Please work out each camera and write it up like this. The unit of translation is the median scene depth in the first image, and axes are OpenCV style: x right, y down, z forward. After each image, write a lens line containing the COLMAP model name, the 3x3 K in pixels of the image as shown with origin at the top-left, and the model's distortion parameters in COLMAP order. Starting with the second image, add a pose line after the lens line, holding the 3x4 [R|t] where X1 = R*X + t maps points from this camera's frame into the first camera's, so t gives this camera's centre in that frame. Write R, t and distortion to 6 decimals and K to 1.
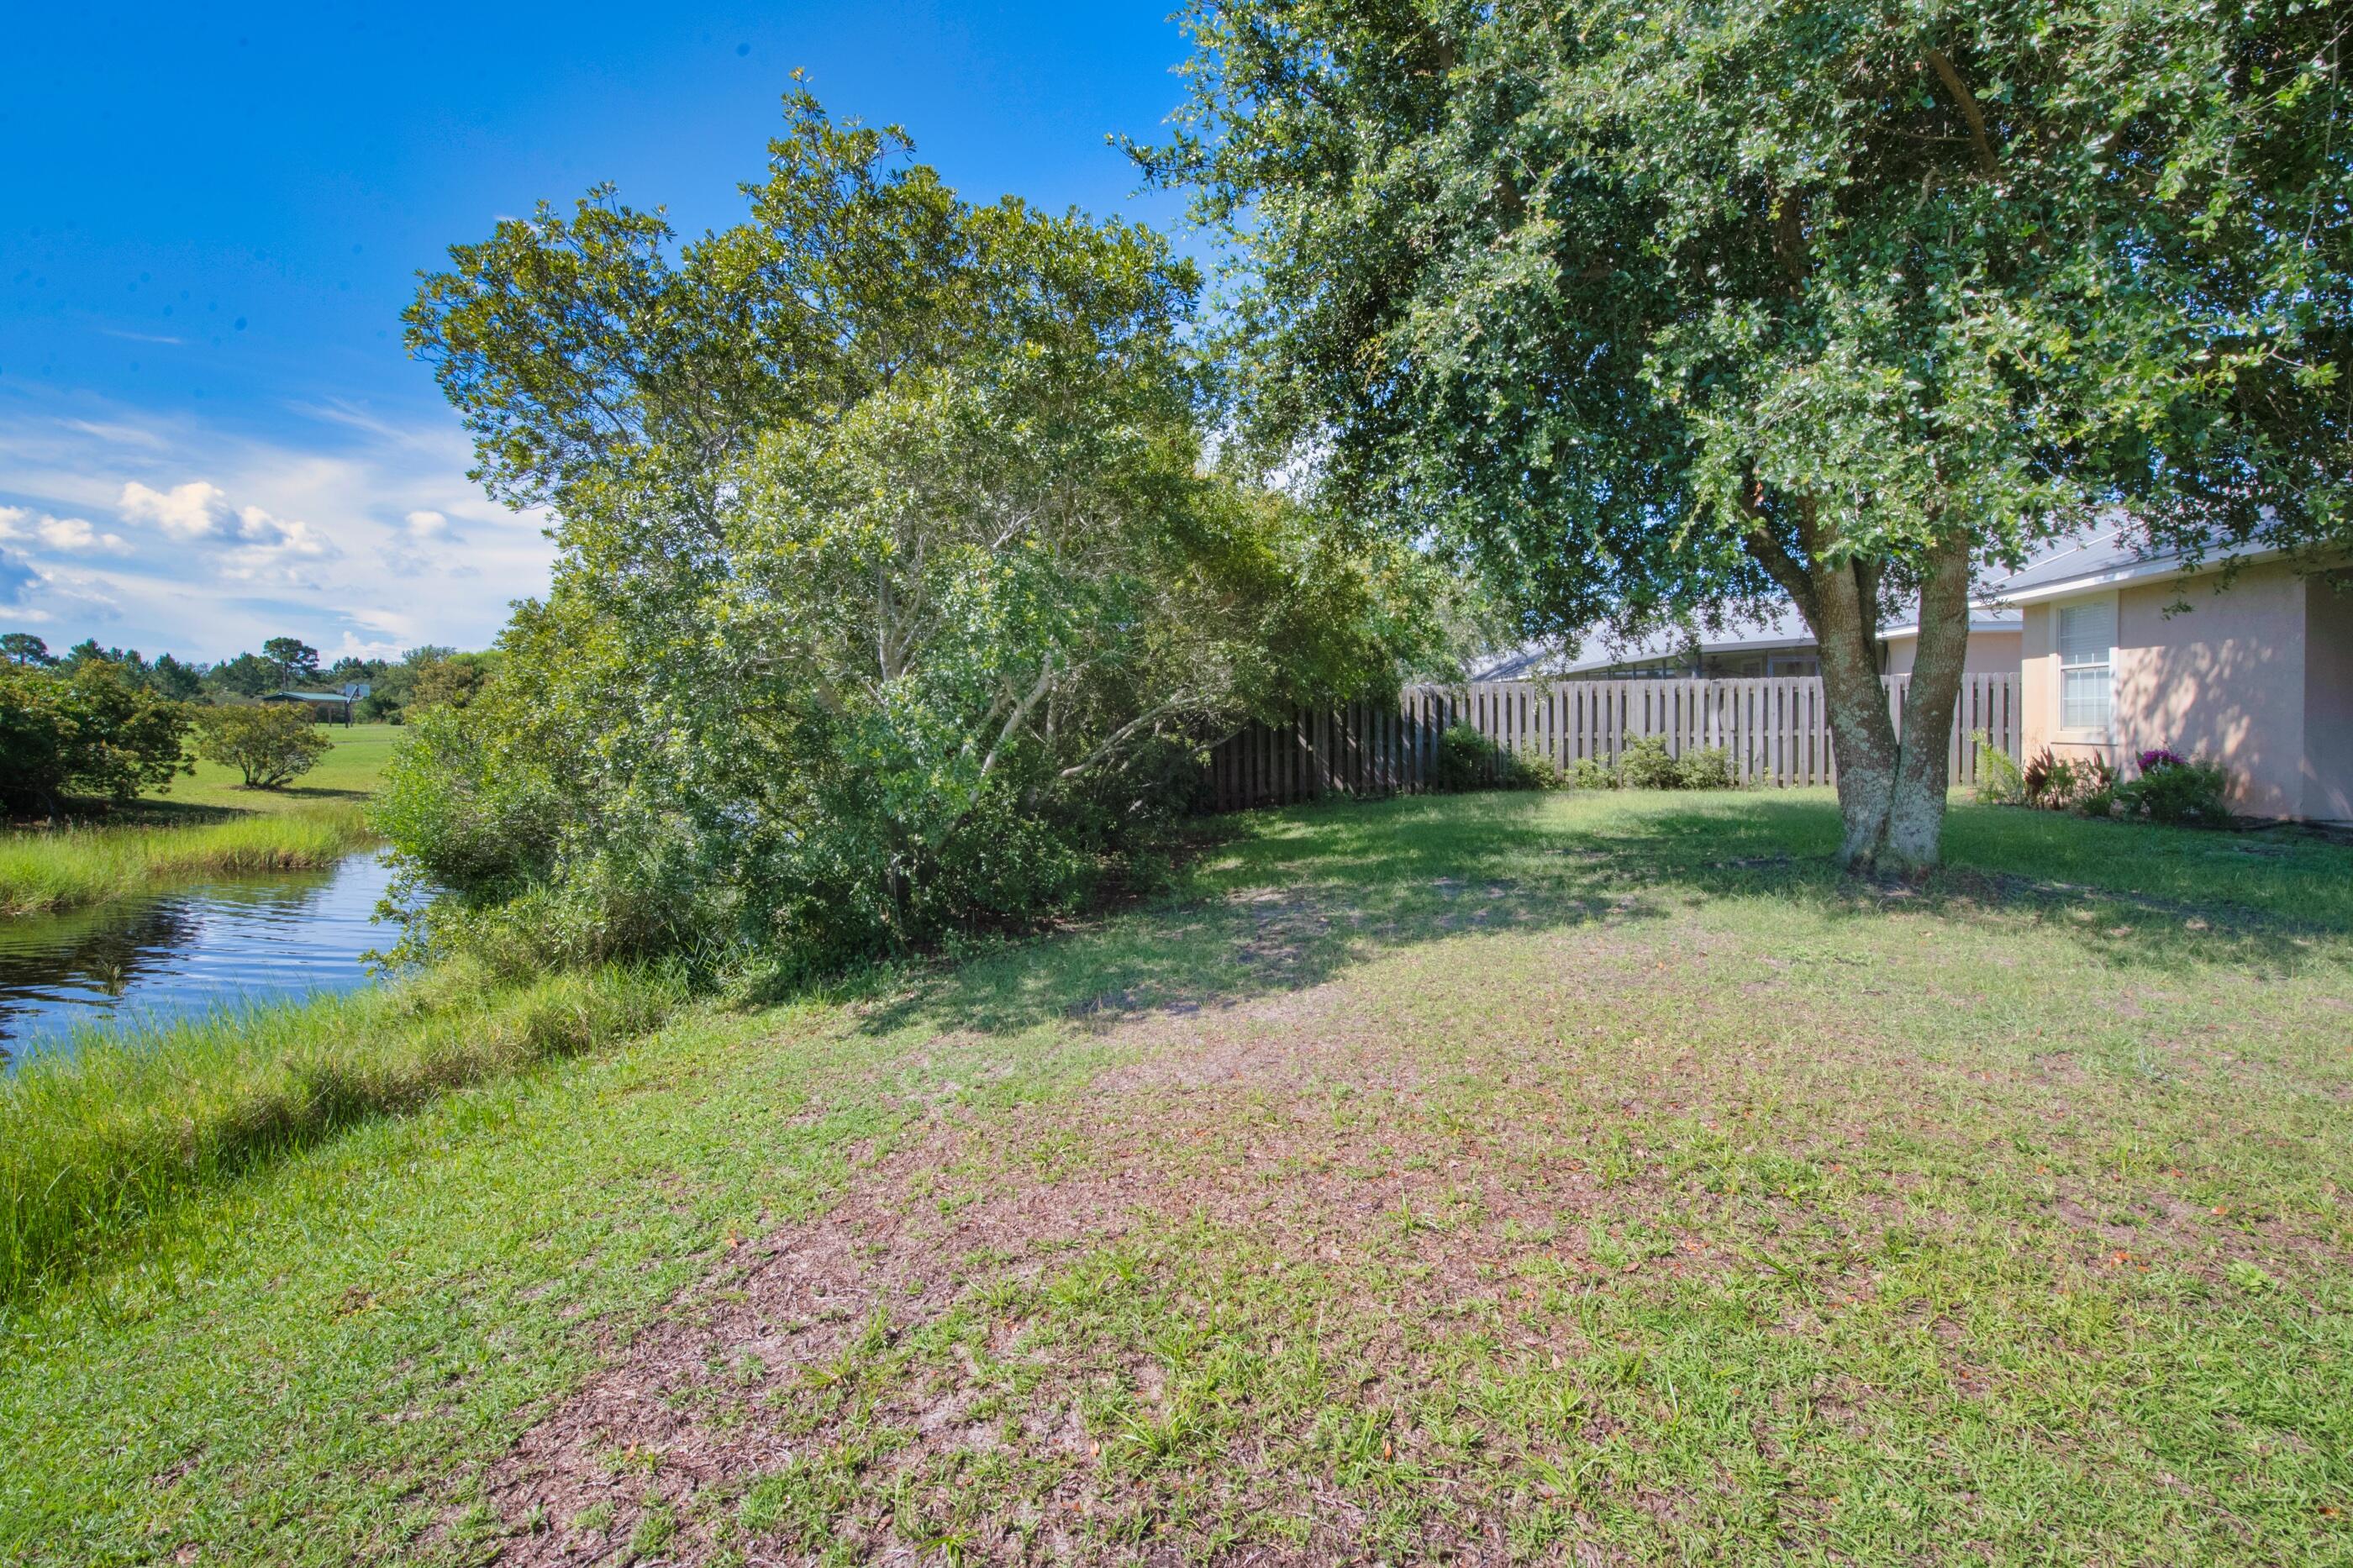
lens RADIAL K [[993.9, 0, 1199.1], [0, 993.9, 748.3], [0, 0, 1]] dist [-0.010765, 0.000237]
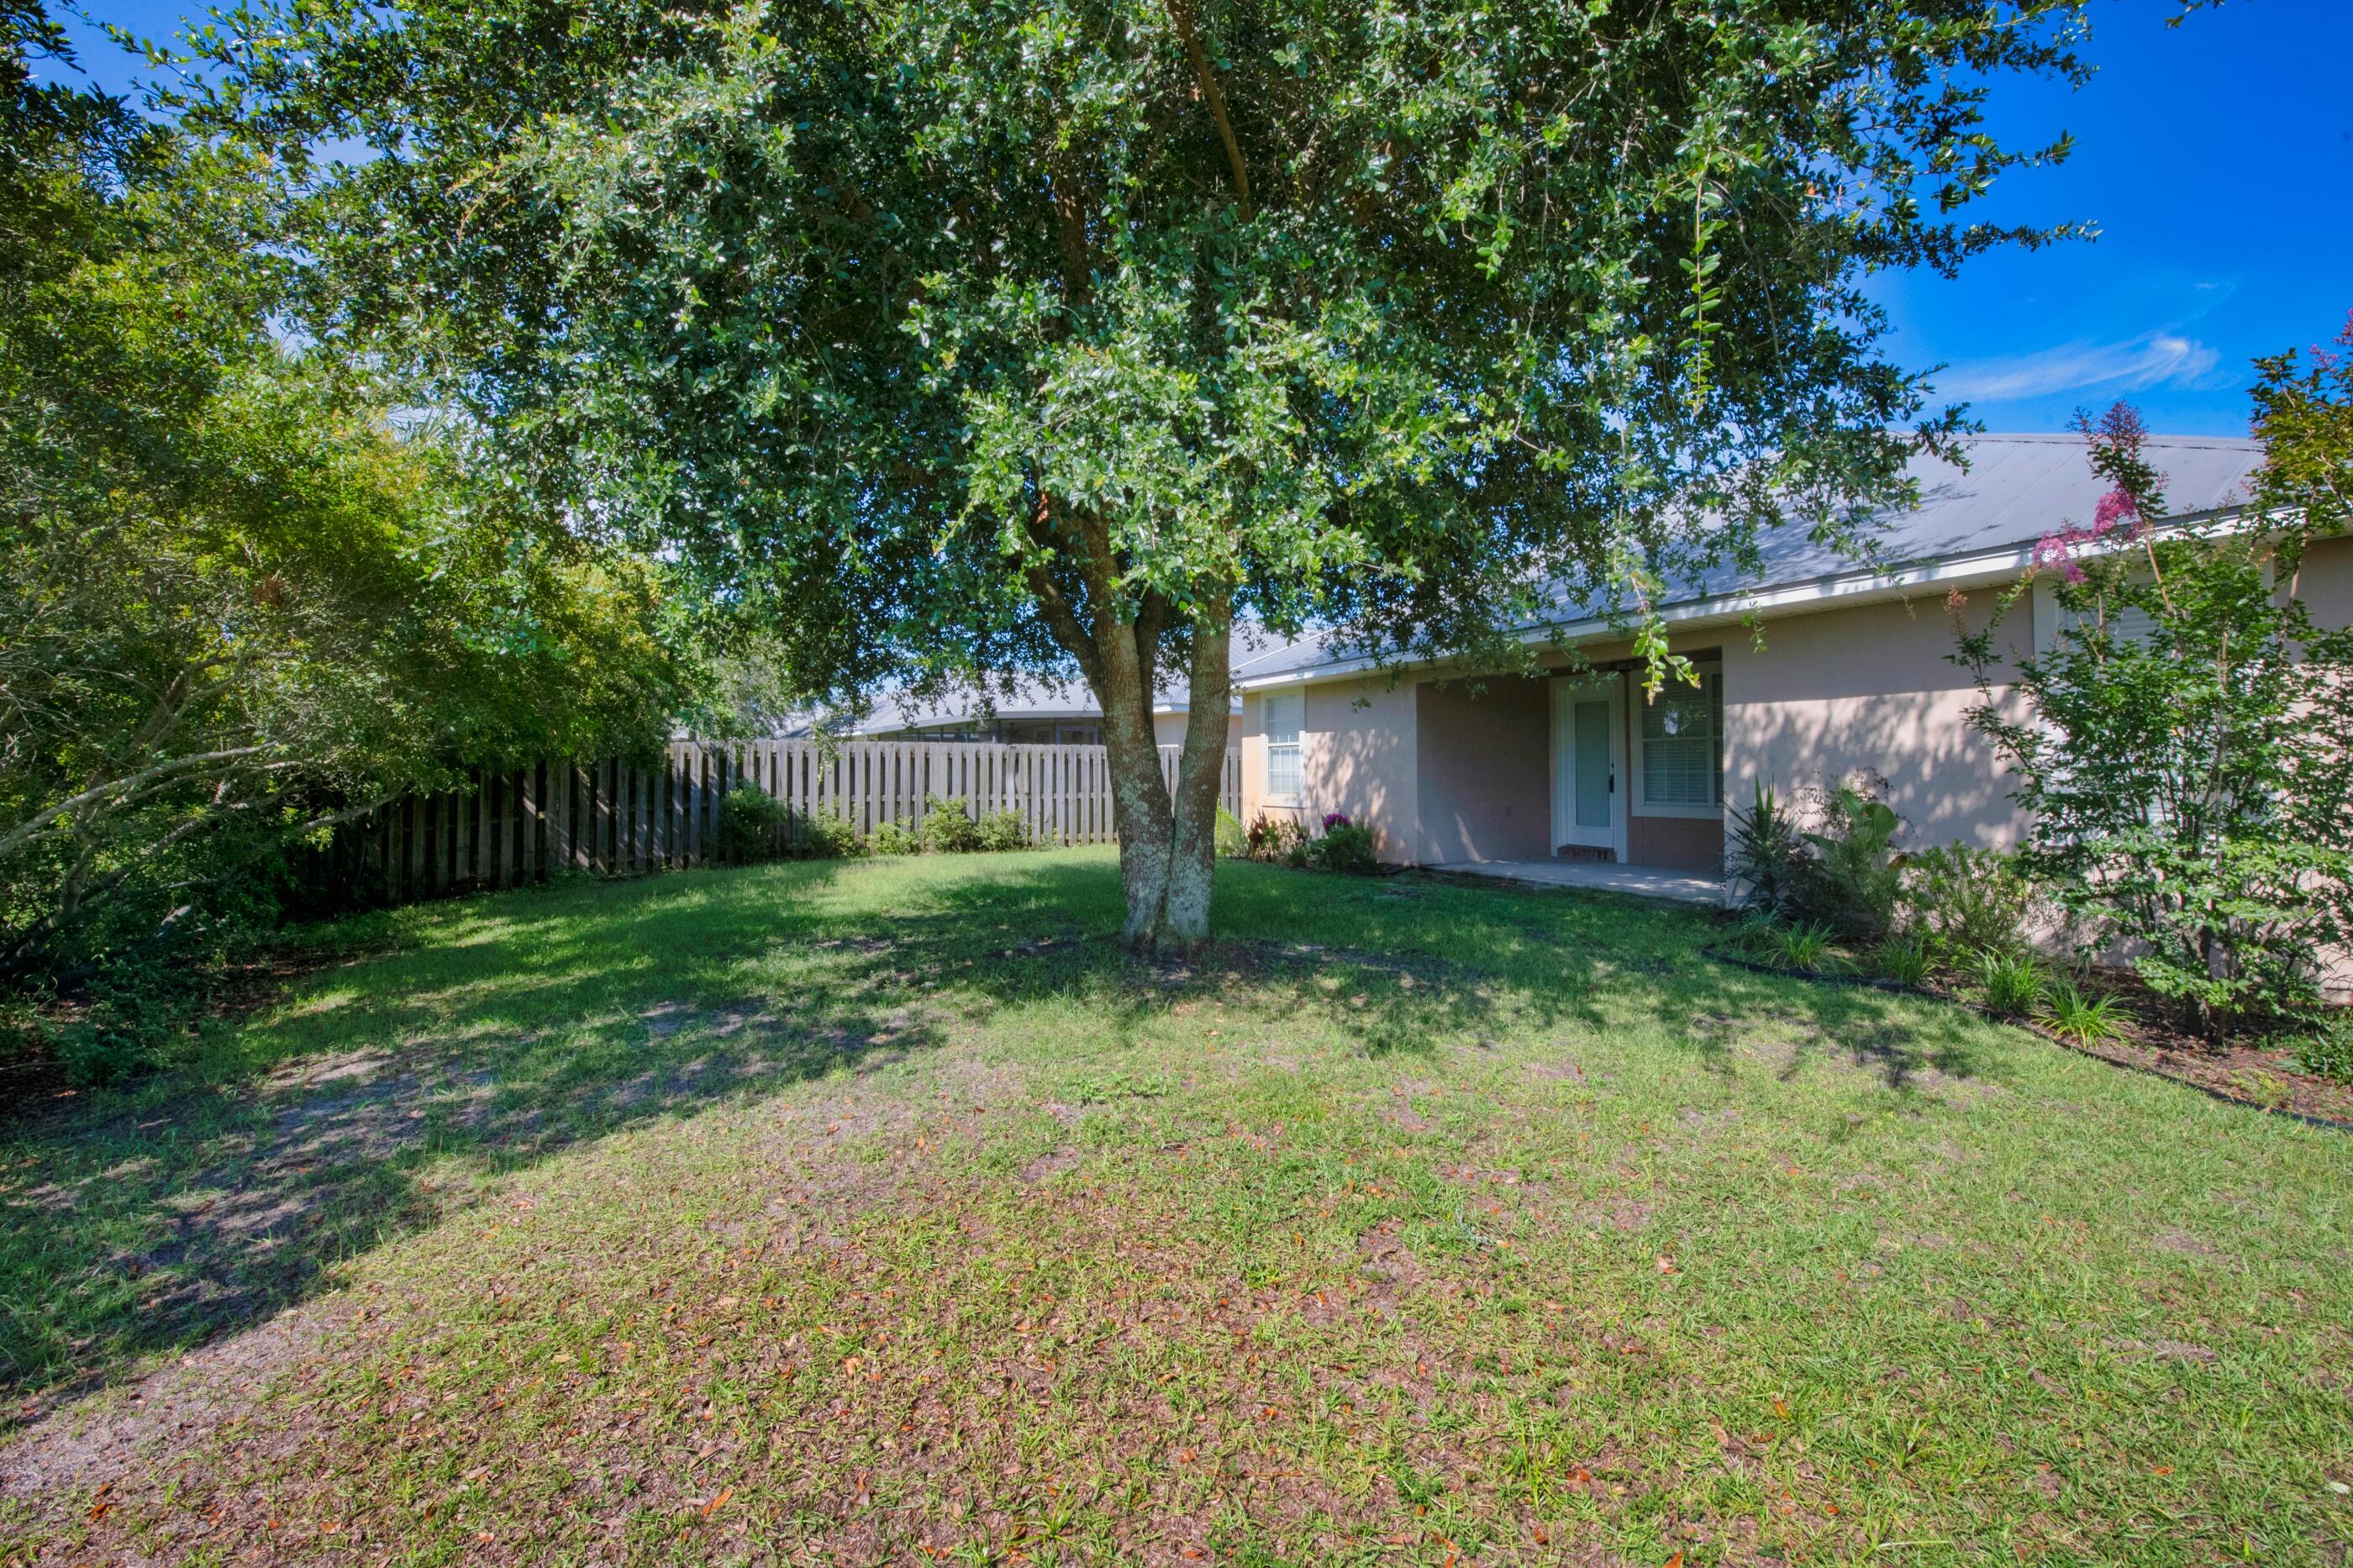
lens RADIAL K [[959.7, 0, 1198.5], [0, 959.7, 779.5], [0, 0, 1]] dist [-0.000493, -0.005426]
pose [[0.785013, 0.011568, 0.619372, 0.079578], [0.005370, 0.999661, -0.025477, -0.009509], [-0.619456, 0.023326, 0.784684, 0.137146]]
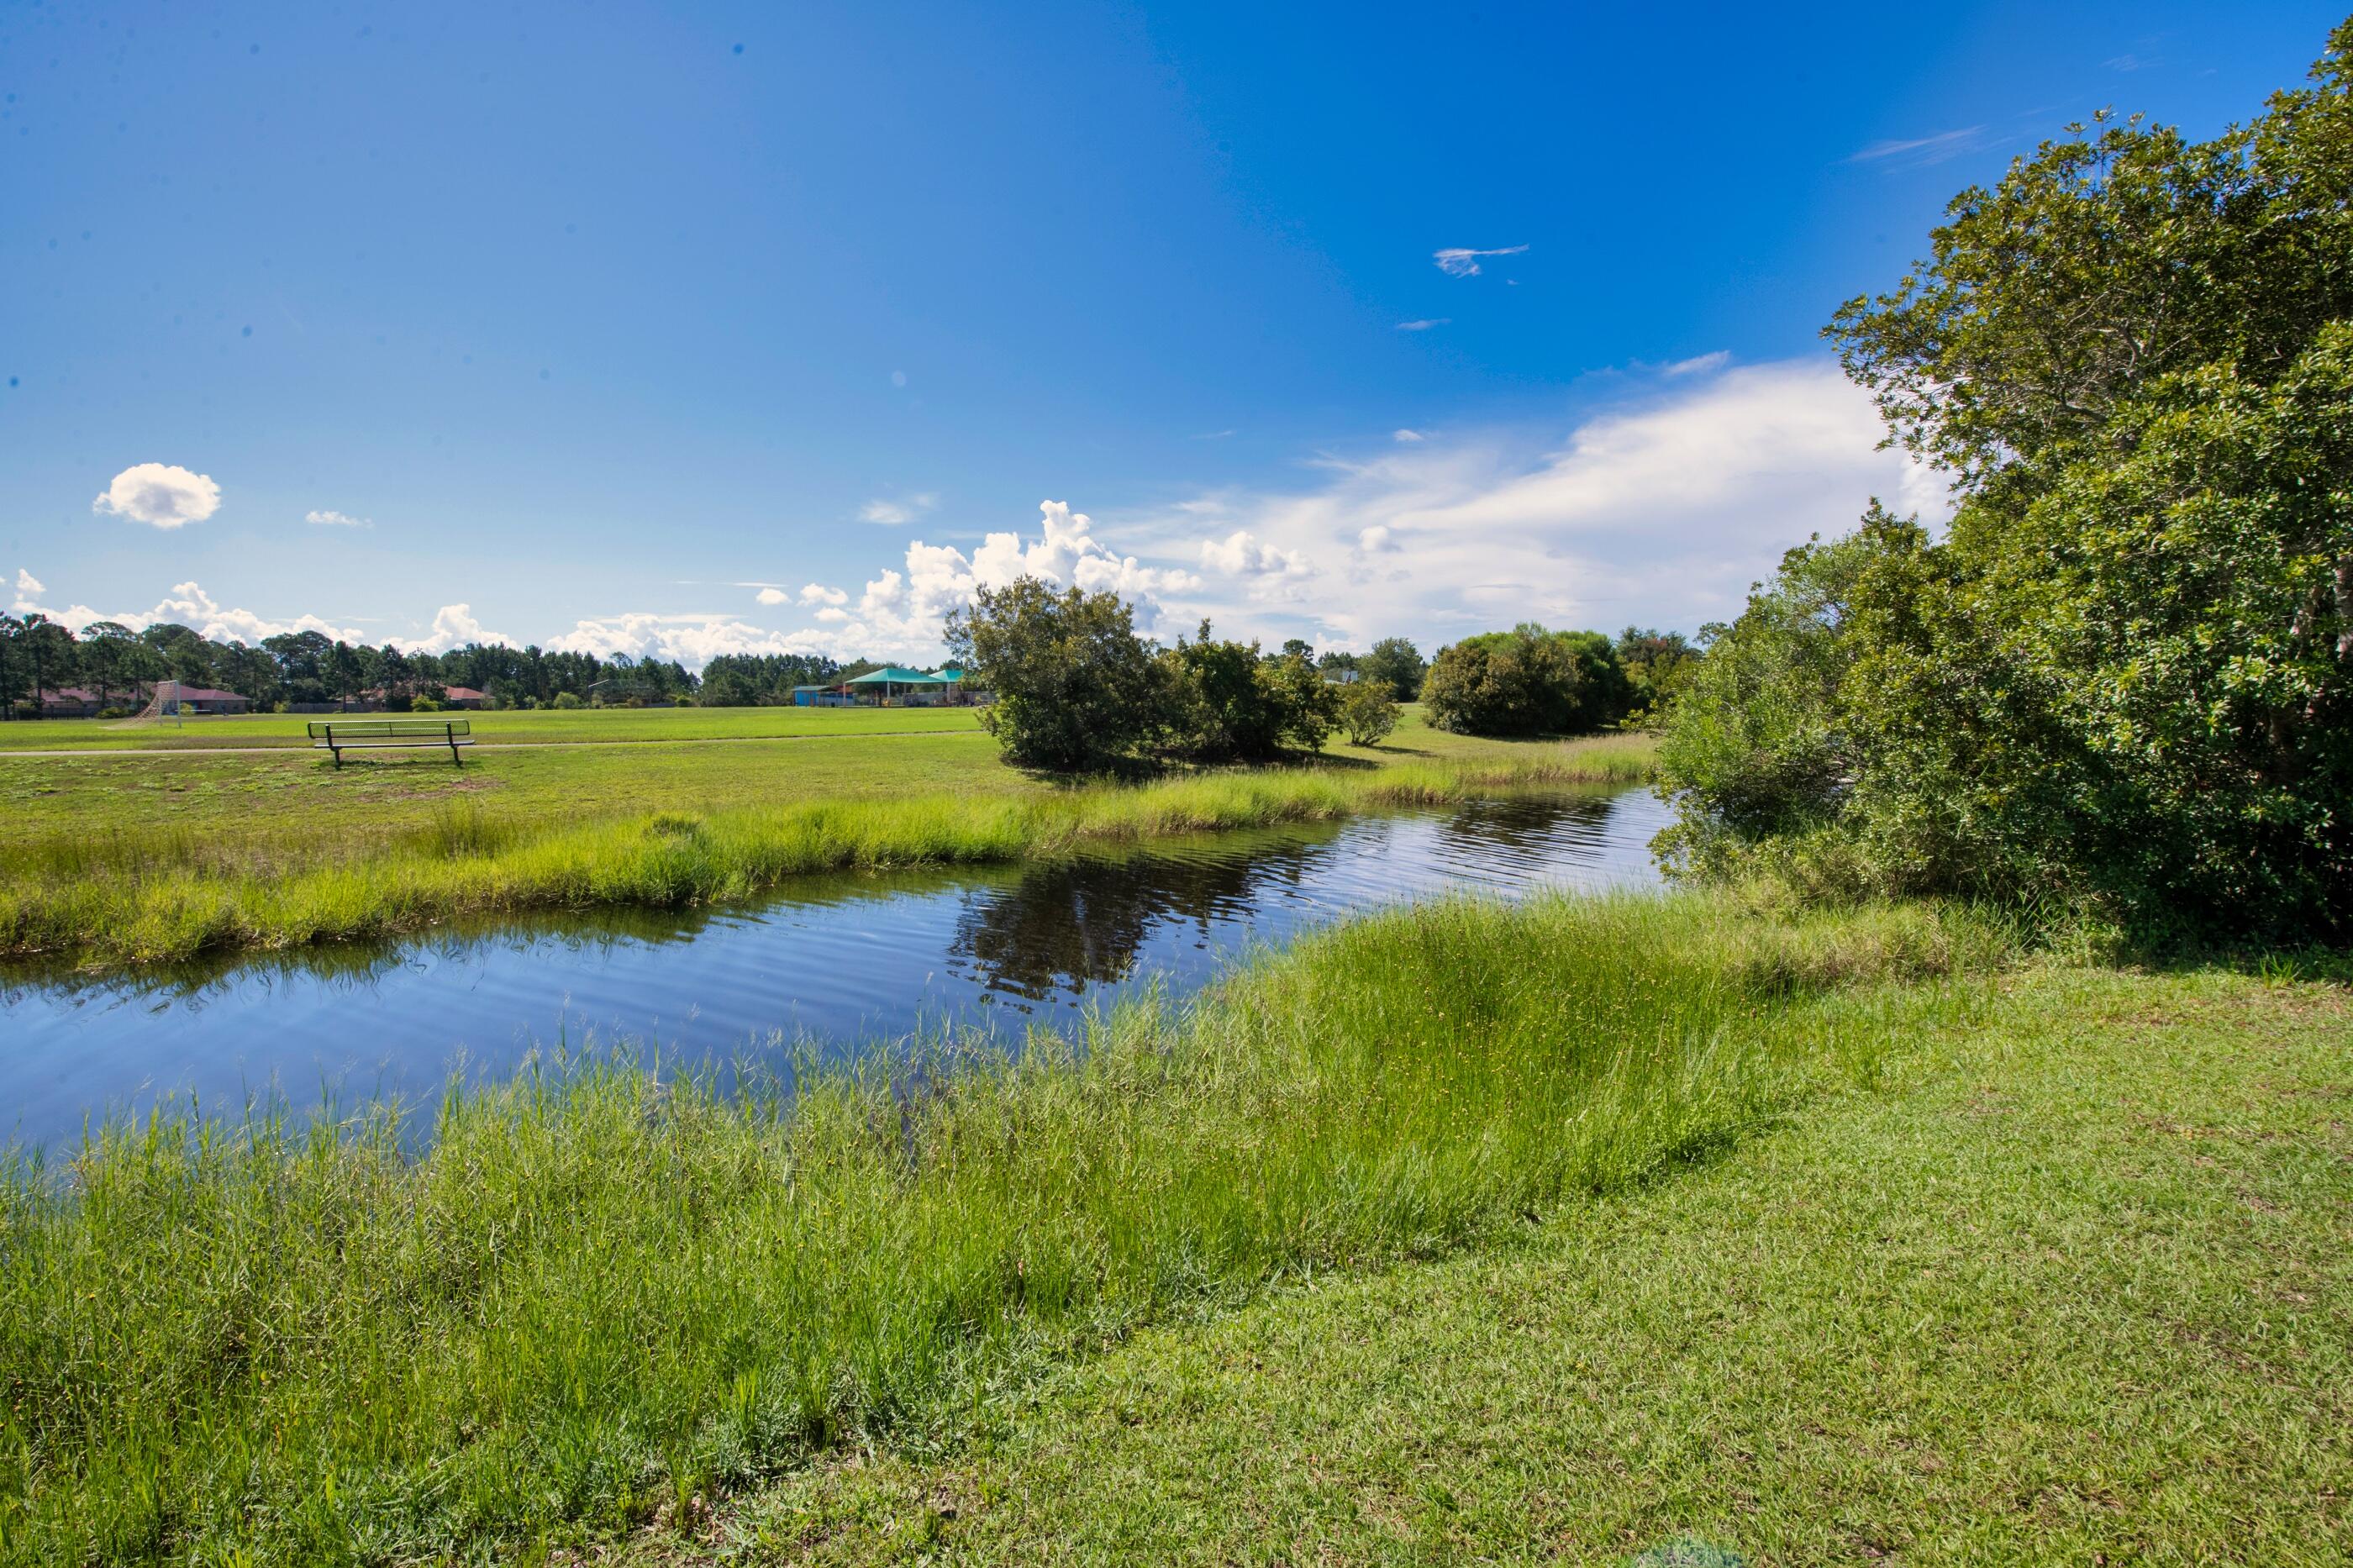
lens RADIAL K [[978.7, 0, 1100.8], [0, 978.7, 777.9], [0, 0, 1]] dist [0.000170, -0.000128]
pose [[0.599495, 0.049680, -0.798835, -0.179999], [-0.006954, 0.998357, 0.056870, 0.020228], [0.800348, -0.028538, 0.598856, -0.184185]]
